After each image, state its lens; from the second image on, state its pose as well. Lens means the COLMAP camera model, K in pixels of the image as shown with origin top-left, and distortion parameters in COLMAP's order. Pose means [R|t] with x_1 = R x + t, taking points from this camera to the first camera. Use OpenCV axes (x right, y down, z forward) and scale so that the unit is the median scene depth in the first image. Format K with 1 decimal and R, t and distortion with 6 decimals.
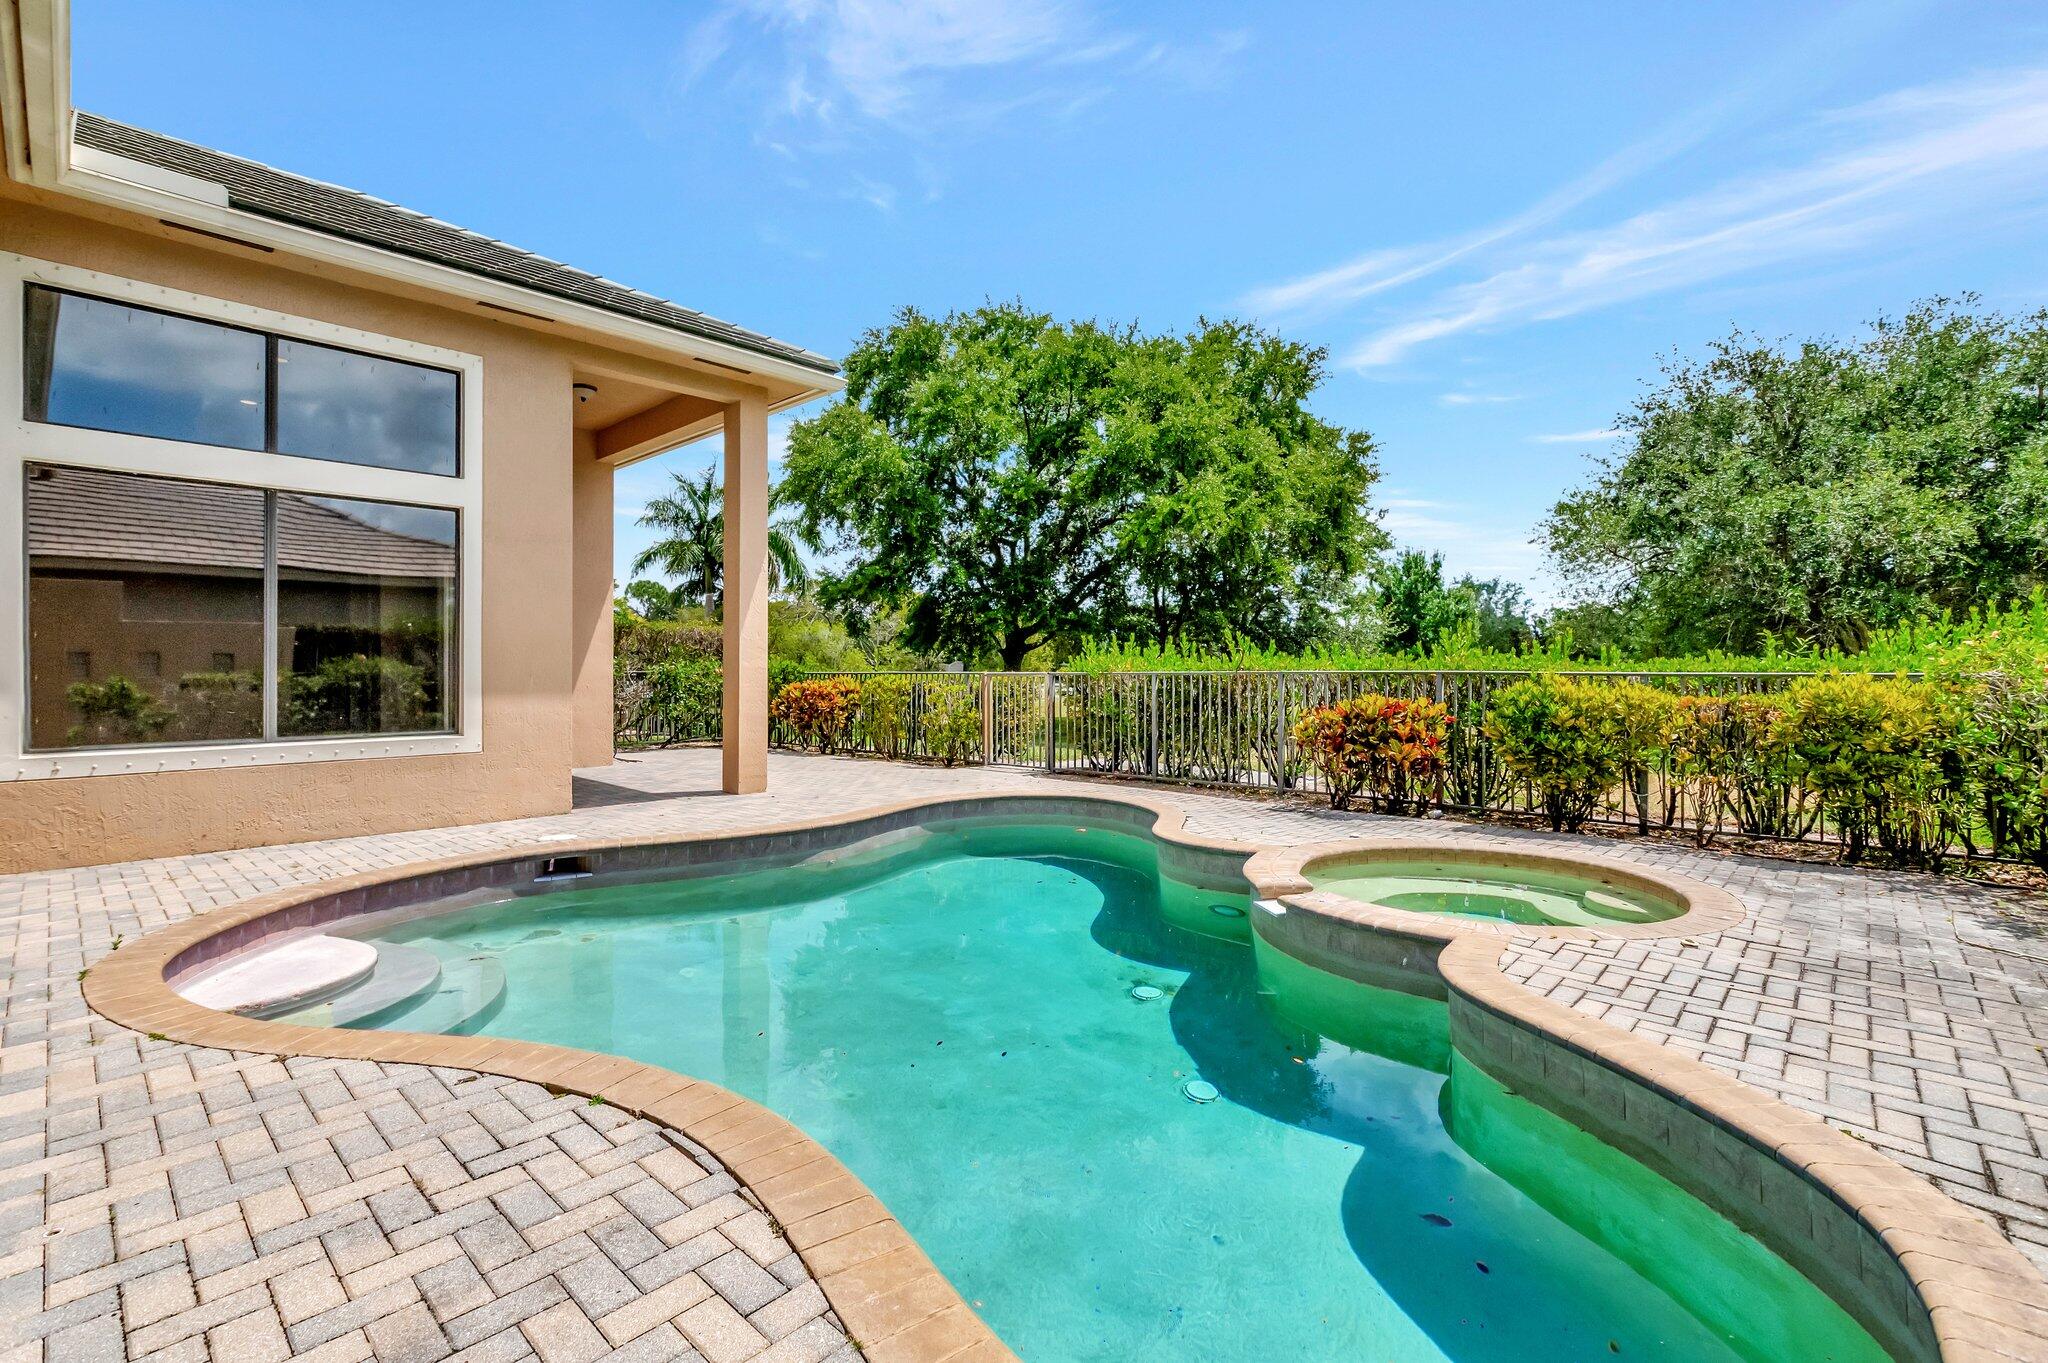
lens RADIAL K [[905.4, 0, 1019.3], [0, 905.4, 670.3], [0, 0, 1]] dist [0.002008, 0.001734]
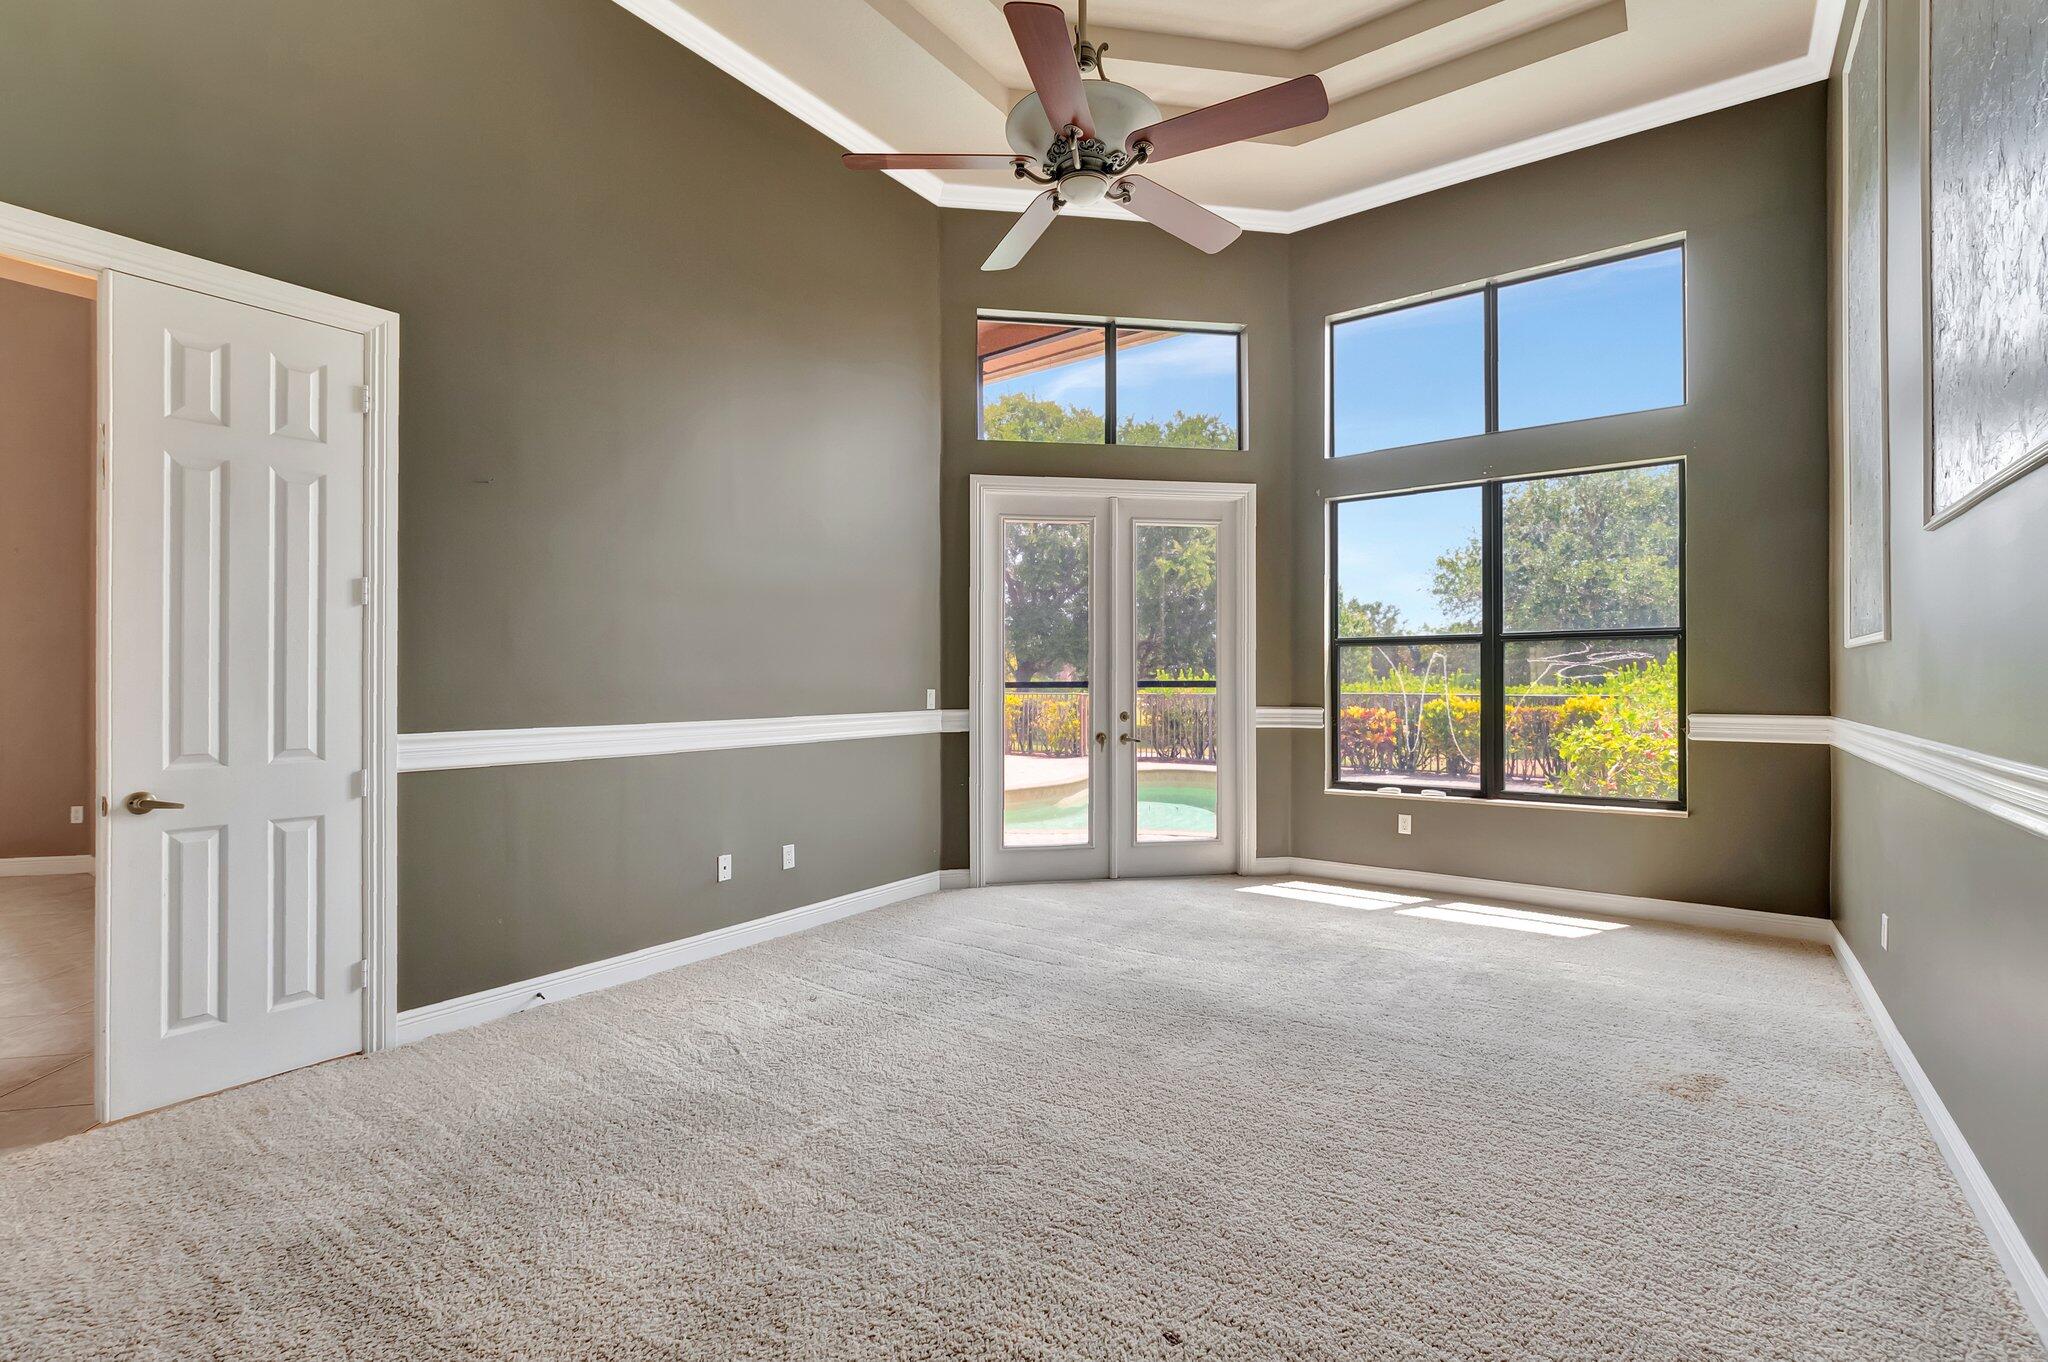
lens RADIAL K [[905.4, 0, 1026.9], [0, 905.4, 685.5], [0, 0, 1]] dist [0.002008, 0.001734]
pose [[0.992893, -0.000535, 0.119005, -0.435616], [0.000176, 0.999995, 0.003026, -0.019051], [-0.119007, -0.002984, 0.992889, -0.646201]]
